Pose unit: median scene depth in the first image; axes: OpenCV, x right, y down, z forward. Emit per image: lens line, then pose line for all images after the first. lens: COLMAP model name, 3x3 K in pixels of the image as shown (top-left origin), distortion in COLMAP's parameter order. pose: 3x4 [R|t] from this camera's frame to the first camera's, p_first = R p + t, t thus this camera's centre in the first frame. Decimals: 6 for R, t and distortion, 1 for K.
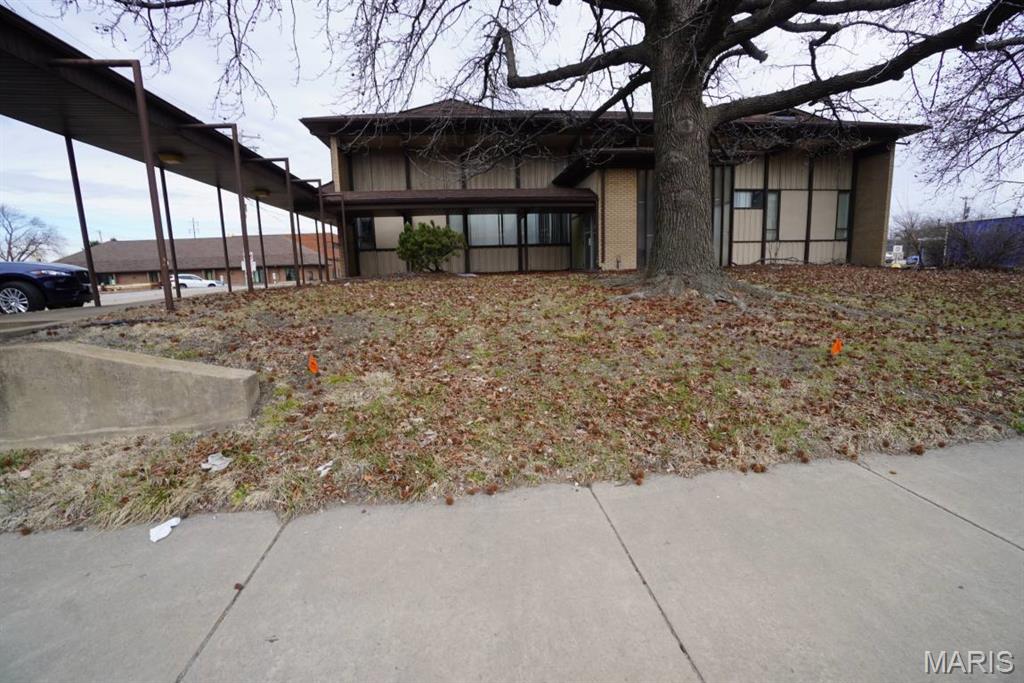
lens RADIAL K [[440.7, 0, 512.0], [0, 440.7, 341.5], [0, 0, 1]] dist [-0.055606, 0.020027]
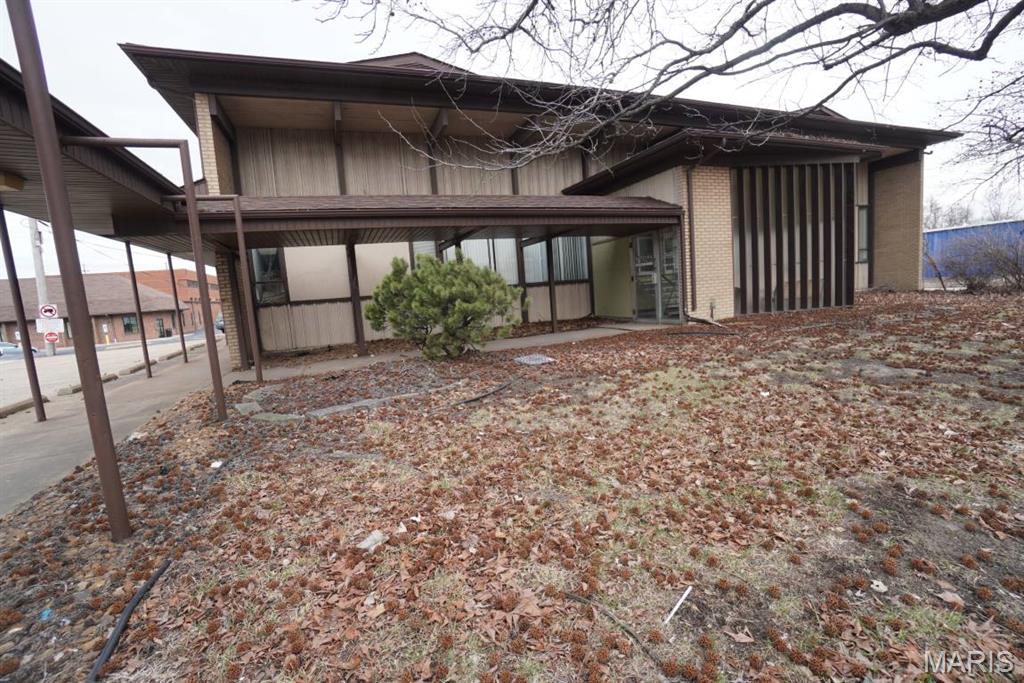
lens RADIAL K [[440.7, 0, 512.0], [0, 440.7, 341.5], [0, 0, 1]] dist [-0.055606, 0.020027]
pose [[0.965313, -0.072766, 0.250750, -0.180479], [0.087165, 0.995095, -0.046788, -0.110019], [-0.246116, 0.067022, 0.966920, 0.388295]]
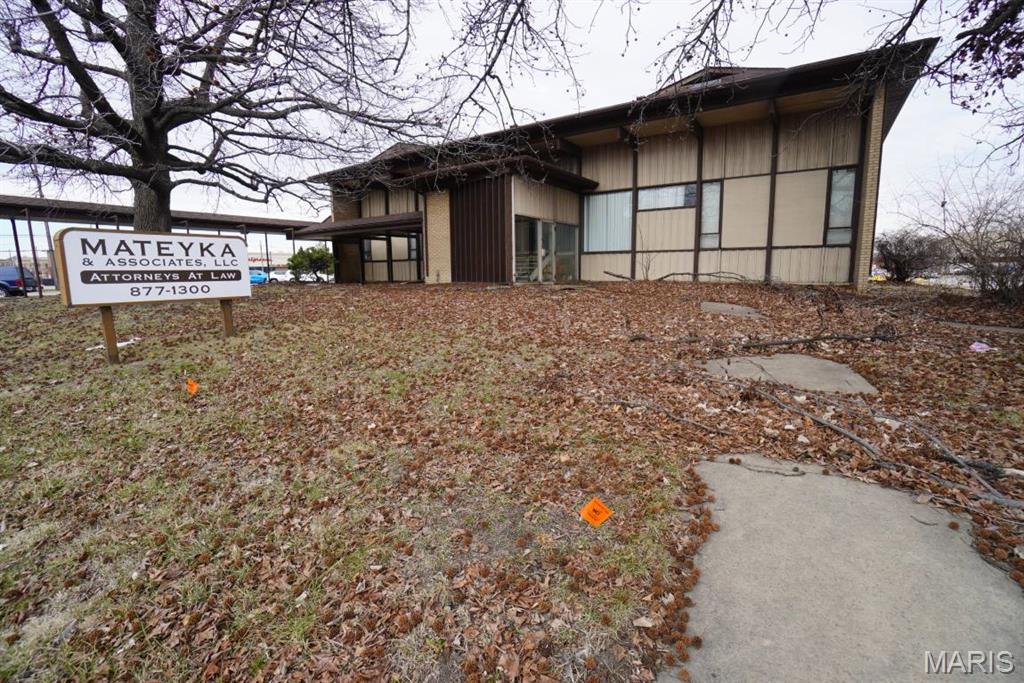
lens RADIAL K [[440.7, 0, 512.0], [0, 440.7, 341.5], [0, 0, 1]] dist [-0.055606, 0.020027]
pose [[0.742398, 0.125863, -0.658030, 0.971089], [-0.122645, 0.991129, 0.051206, -0.082708], [0.658638, 0.042689, 0.751248, 0.256436]]
